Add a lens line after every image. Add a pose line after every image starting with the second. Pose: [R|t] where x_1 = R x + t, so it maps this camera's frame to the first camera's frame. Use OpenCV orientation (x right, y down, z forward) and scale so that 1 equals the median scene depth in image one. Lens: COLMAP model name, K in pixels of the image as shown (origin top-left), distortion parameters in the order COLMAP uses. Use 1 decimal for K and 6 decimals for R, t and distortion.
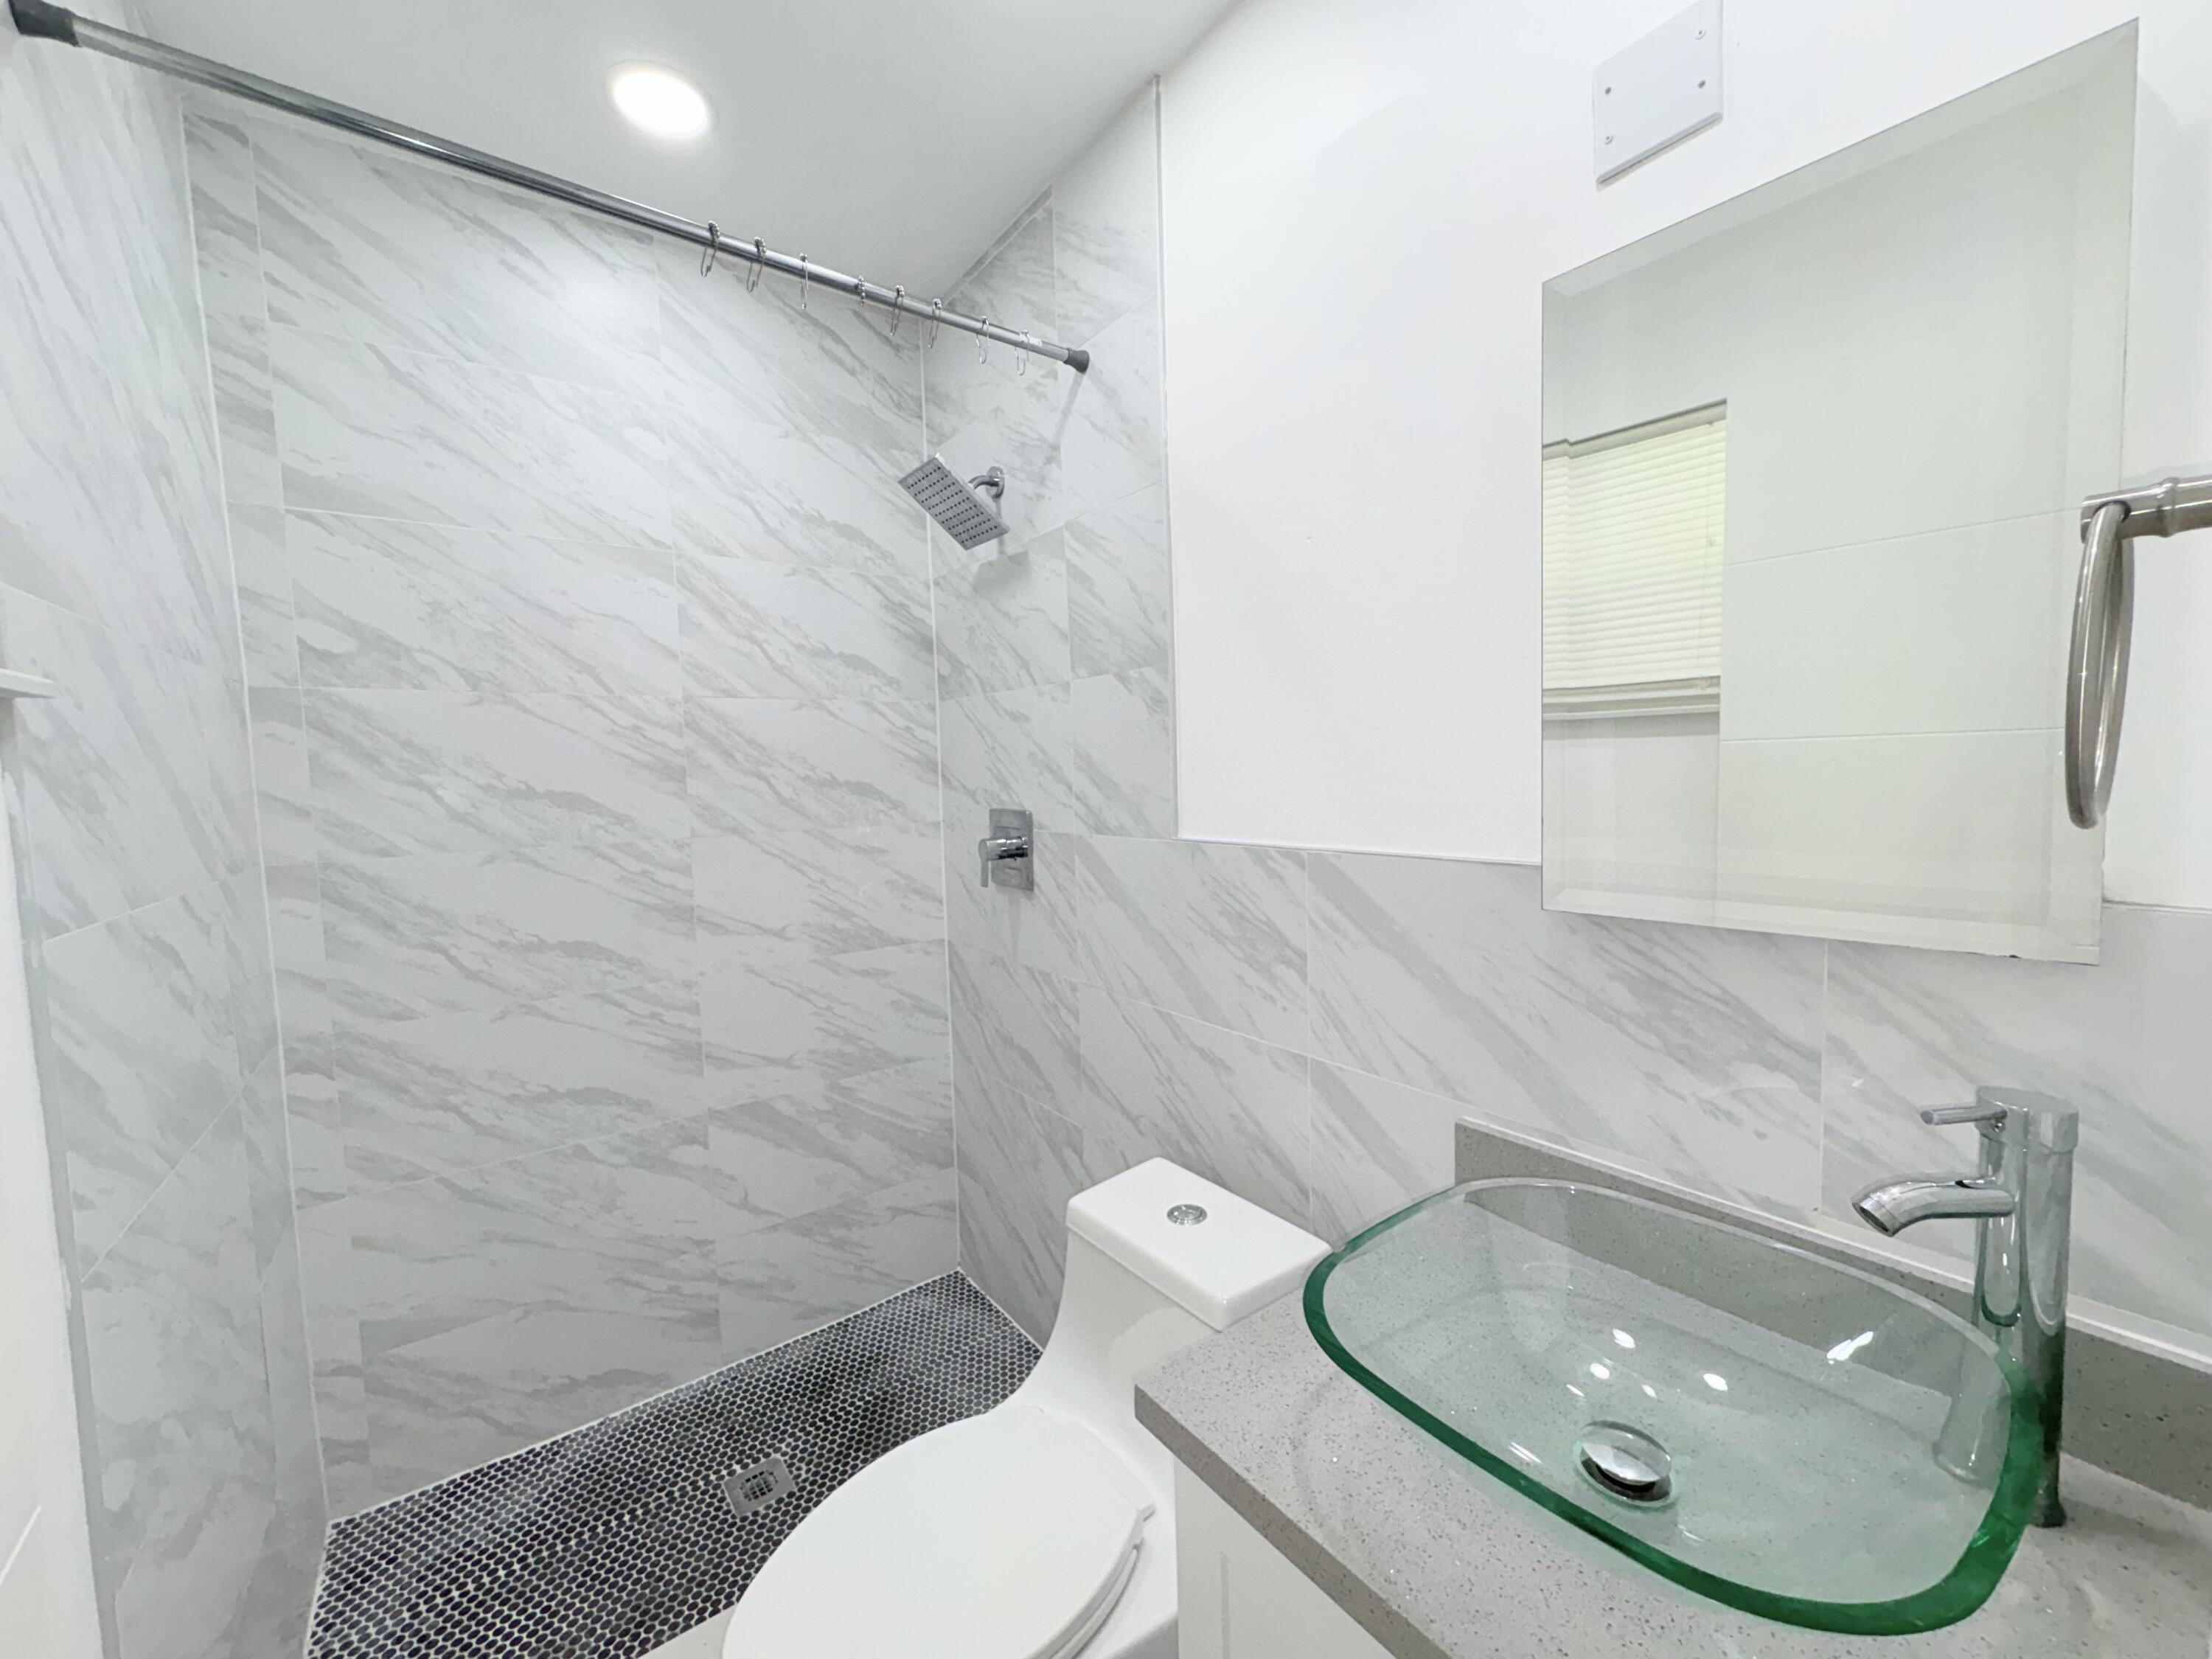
lens RADIAL K [[881.5, 0, 1104.1], [0, 881.5, 829.6], [0, 0, 1]] dist [-0.001607, 0.000924]
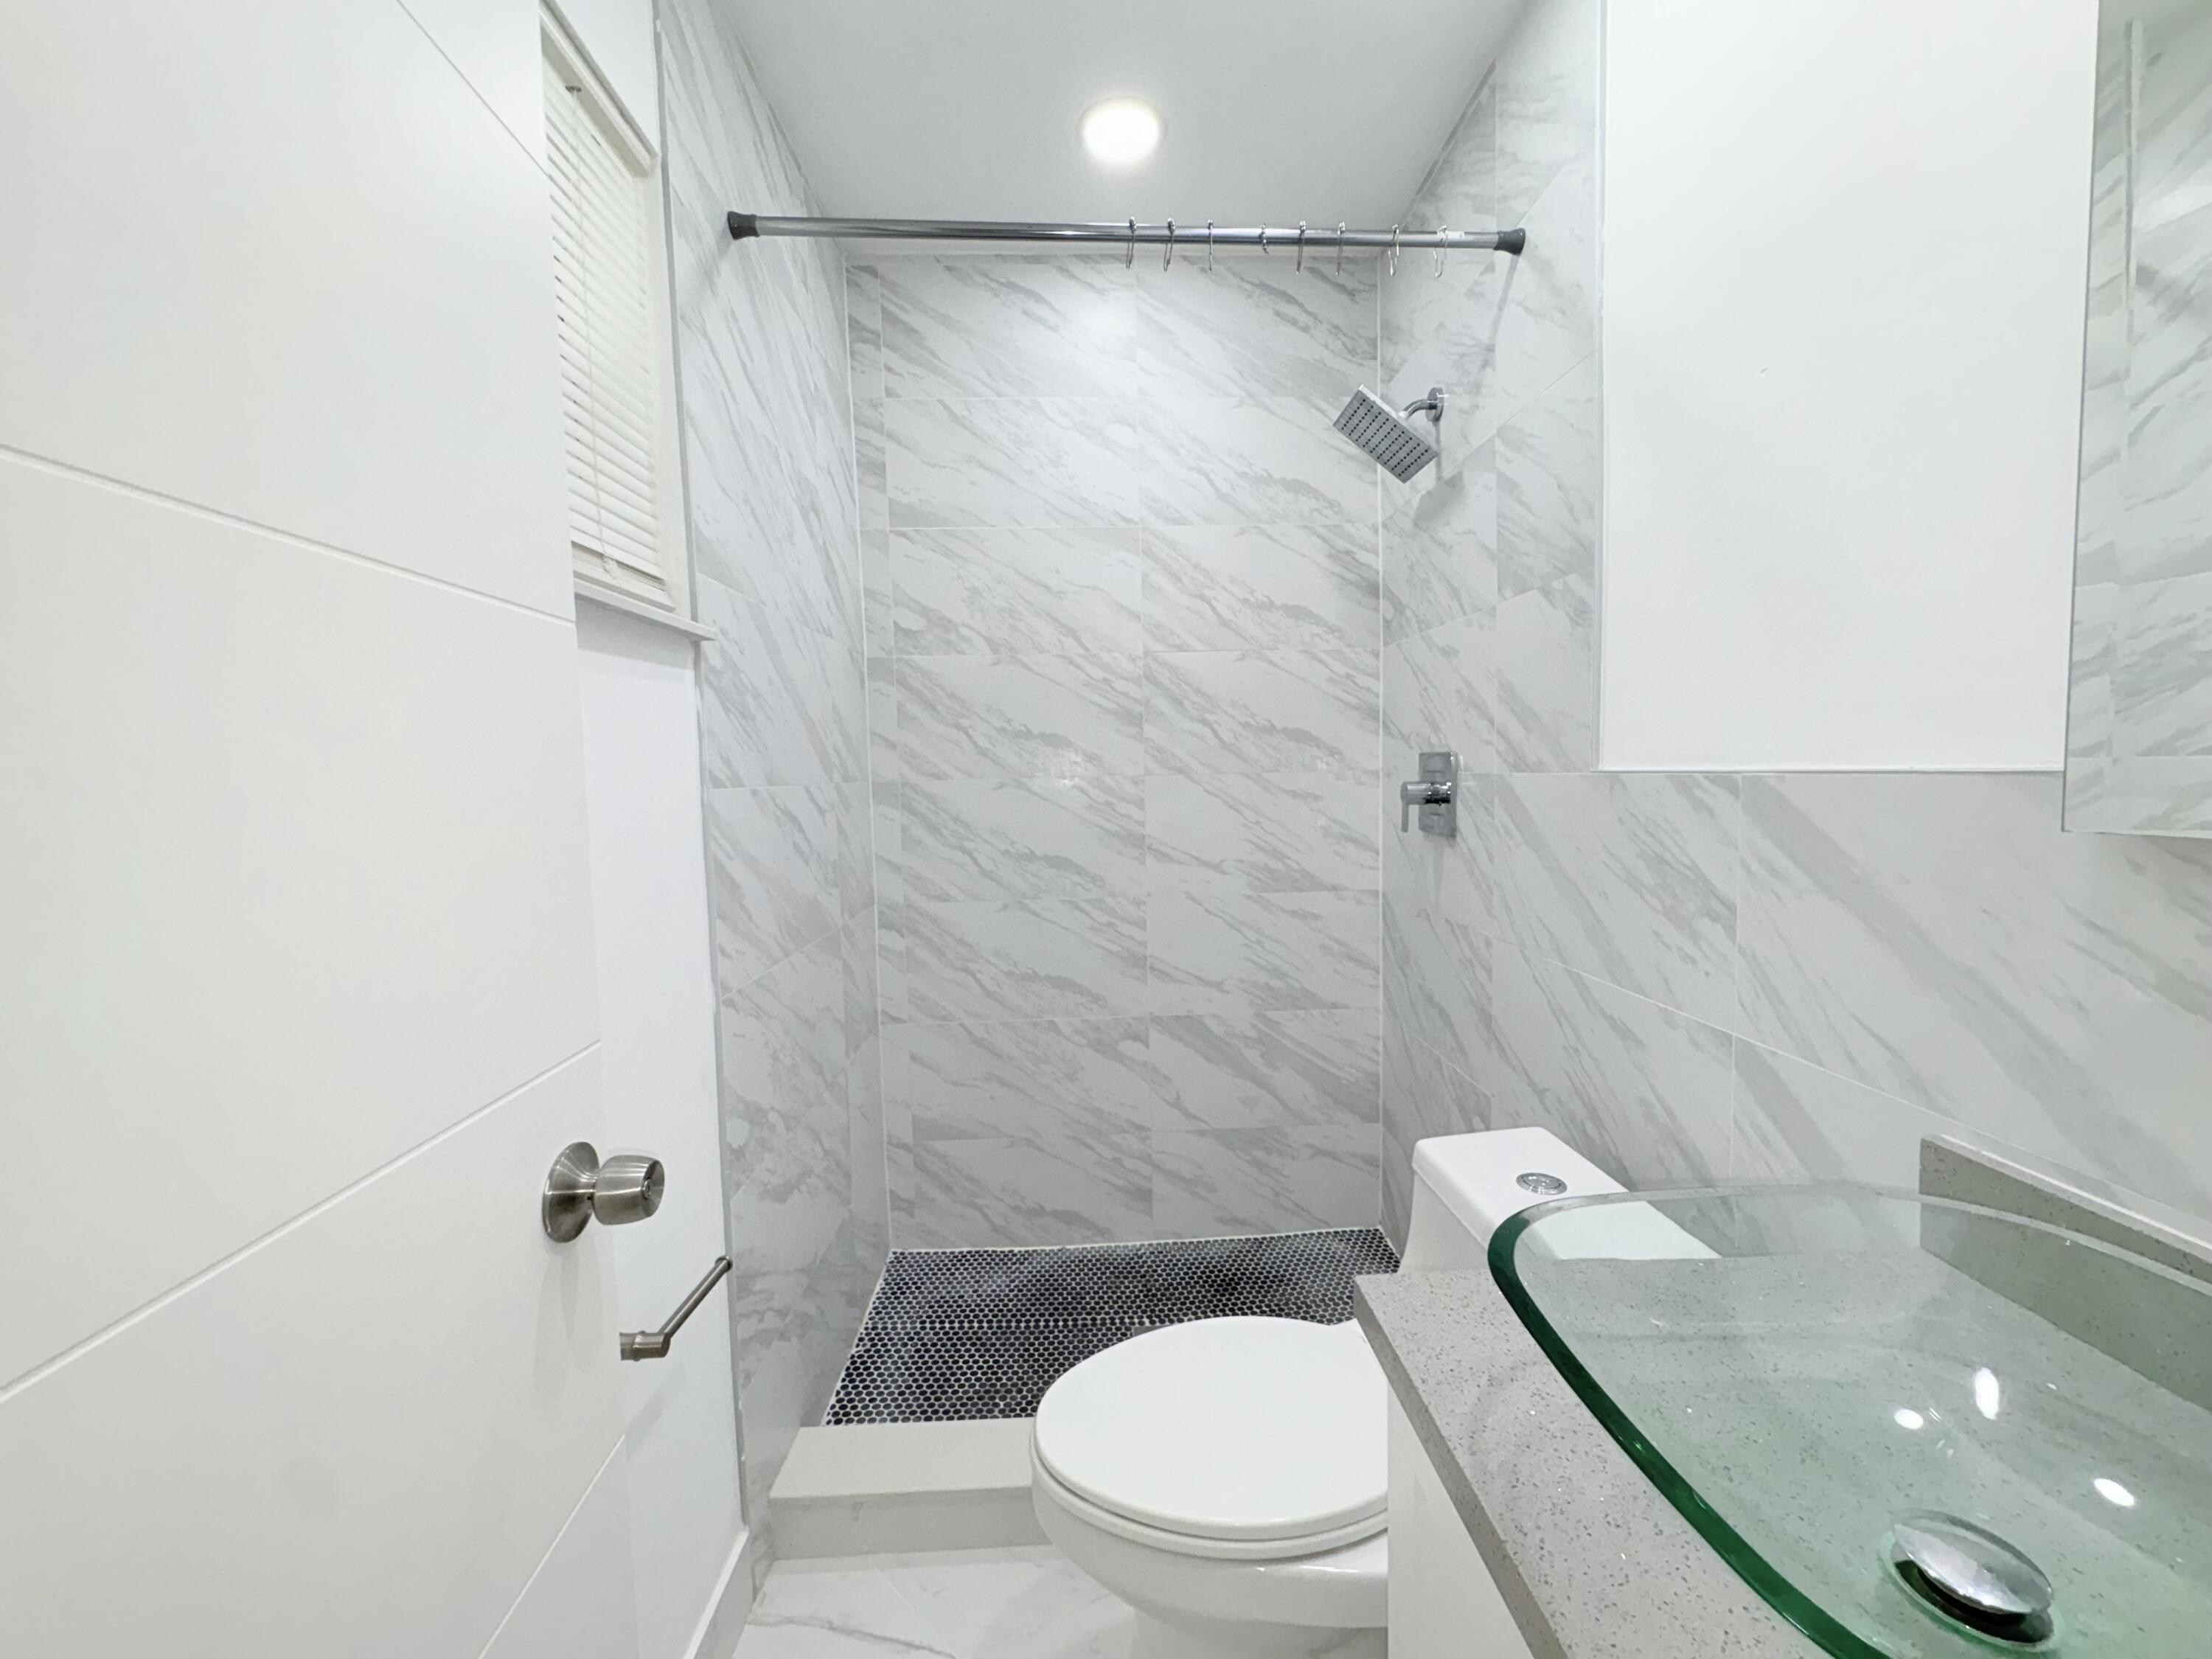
lens RADIAL K [[881.5, 0, 1104.1], [0, 881.5, 829.6], [0, 0, 1]] dist [-0.001607, 0.000924]
pose [[0.825853, 0.048580, -0.561789, 0.158539], [-0.040473, 0.998819, 0.026875, 0.058969], [0.562431, 0.000542, 0.826844, 0.020984]]
